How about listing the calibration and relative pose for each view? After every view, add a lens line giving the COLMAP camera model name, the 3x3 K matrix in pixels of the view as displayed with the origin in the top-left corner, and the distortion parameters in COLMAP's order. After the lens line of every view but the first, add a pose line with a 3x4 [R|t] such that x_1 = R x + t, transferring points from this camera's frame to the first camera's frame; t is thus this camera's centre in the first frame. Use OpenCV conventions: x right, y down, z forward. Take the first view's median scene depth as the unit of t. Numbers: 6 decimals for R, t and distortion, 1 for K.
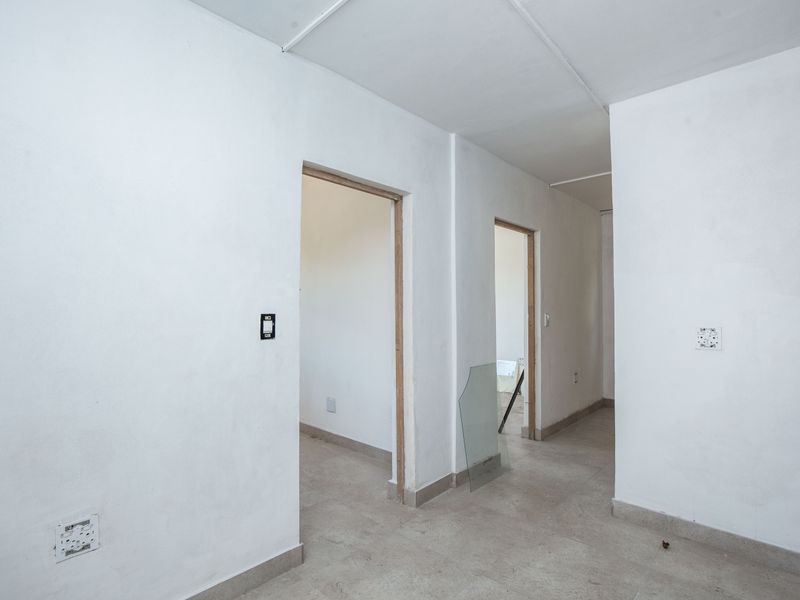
lens RADIAL K [[416.3, 0, 399.7], [0, 416.3, 302.1], [0, 0, 1]] dist [-0.035146, 0.001117]
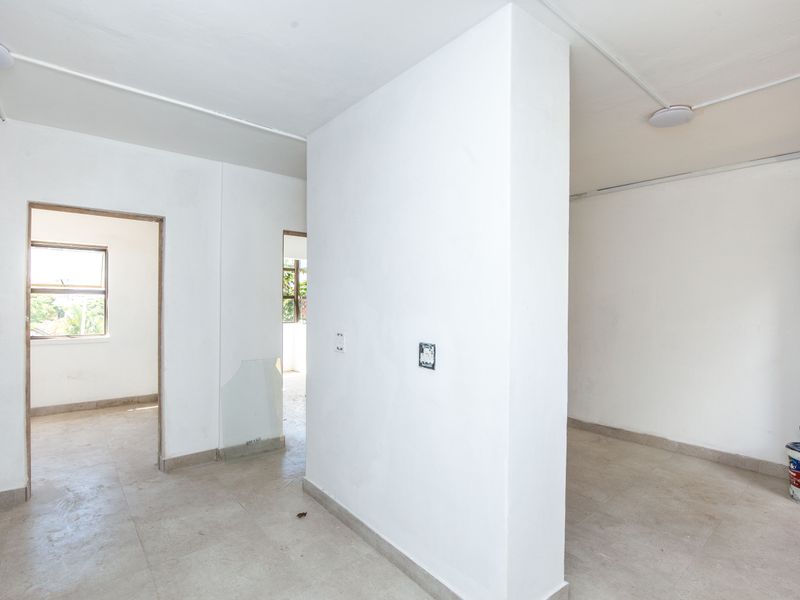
lens RADIAL K [[416.3, 0, 399.6], [0, 416.3, 303.1], [0, 0, 1]] dist [-0.035146, 0.001117]
pose [[0.992053, 0.001735, -0.125812, 0.985664], [0.001555, 0.999659, 0.026051, -0.045120], [0.125815, -0.026040, 0.991712, -0.127376]]
